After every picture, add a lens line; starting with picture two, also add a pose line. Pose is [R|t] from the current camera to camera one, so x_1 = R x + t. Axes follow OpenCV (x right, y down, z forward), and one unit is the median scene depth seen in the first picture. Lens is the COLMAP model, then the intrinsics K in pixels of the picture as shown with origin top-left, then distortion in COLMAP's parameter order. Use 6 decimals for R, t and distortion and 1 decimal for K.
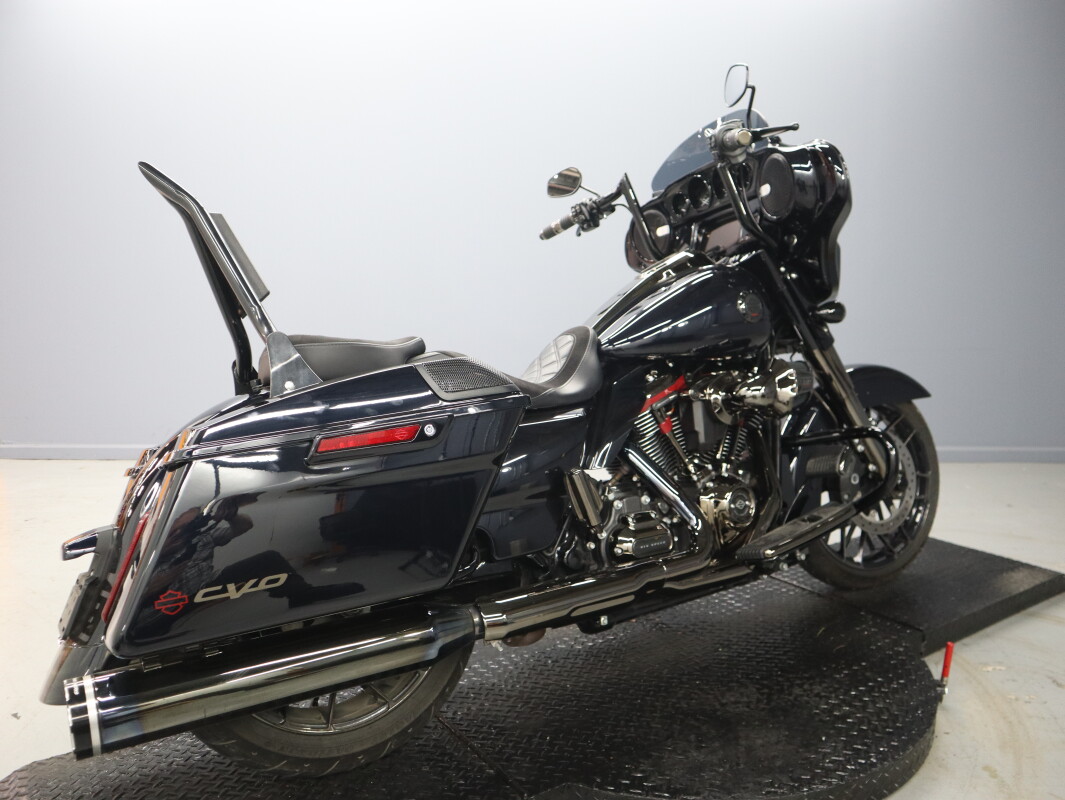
lens RADIAL K [[838.2, 0, 532.1], [0, 838.2, 398.3], [0, 0, 1]] dist [-0.113985, 0.077170]
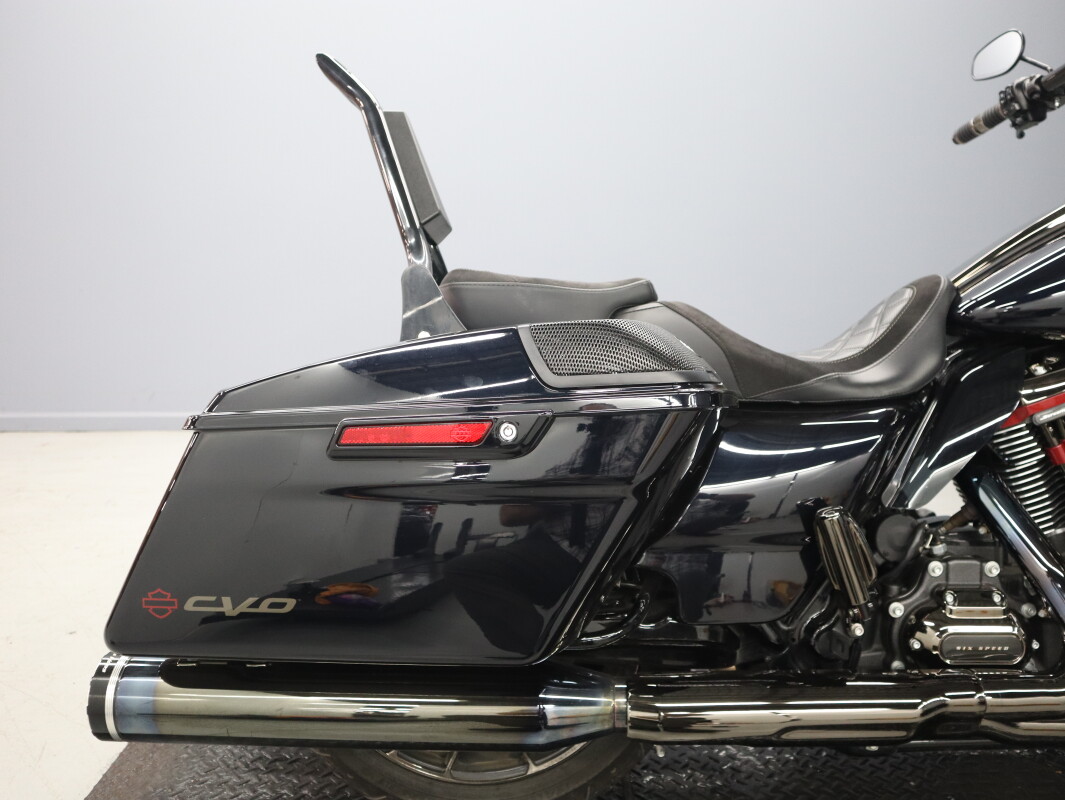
lens RADIAL K [[838.2, 0, 527.3], [0, 838.2, 397.1], [0, 0, 1]] dist [-0.113985, 0.077170]
pose [[0.825064, 0.128571, -0.550217, 0.165718], [-0.078058, 0.990367, 0.114372, -0.043737], [0.559621, -0.051415, 0.827152, 0.327965]]
